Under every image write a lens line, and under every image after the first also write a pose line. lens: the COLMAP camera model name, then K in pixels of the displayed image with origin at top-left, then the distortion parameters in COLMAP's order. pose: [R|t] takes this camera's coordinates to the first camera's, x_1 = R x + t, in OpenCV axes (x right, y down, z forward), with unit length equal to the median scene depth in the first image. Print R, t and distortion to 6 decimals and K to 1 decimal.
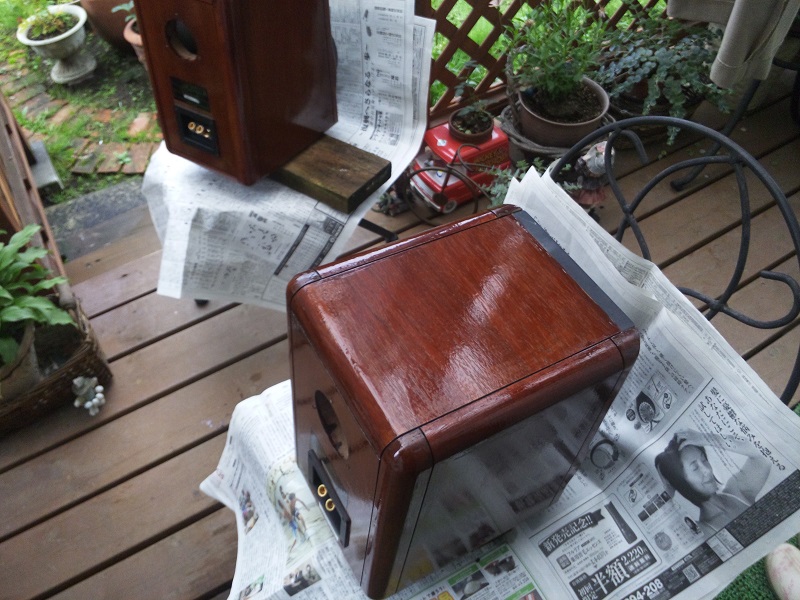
lens RADIAL K [[658.9, 0, 400.0], [0, 658.9, 300.0], [0, 0, 1]] dist [-0.081139, 0.005166]
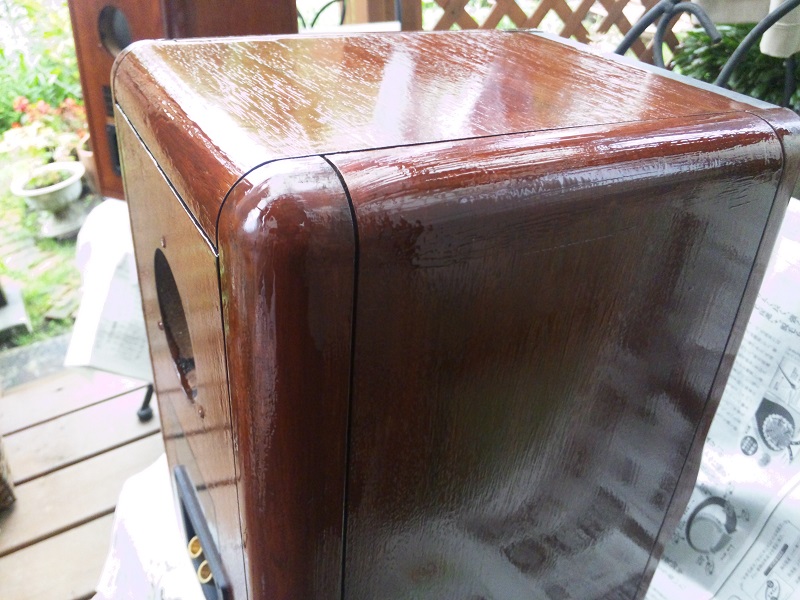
lens RADIAL K [[652.7, 0, 400.0], [0, 652.7, 300.0], [0, 0, 1]] dist [-0.099928, 0.016137]
pose [[0.999859, -0.015223, -0.007073, 0.021100], [0.012270, 0.950380, -0.310850, 0.120678], [0.011454, 0.310720, 0.950433, 0.215132]]
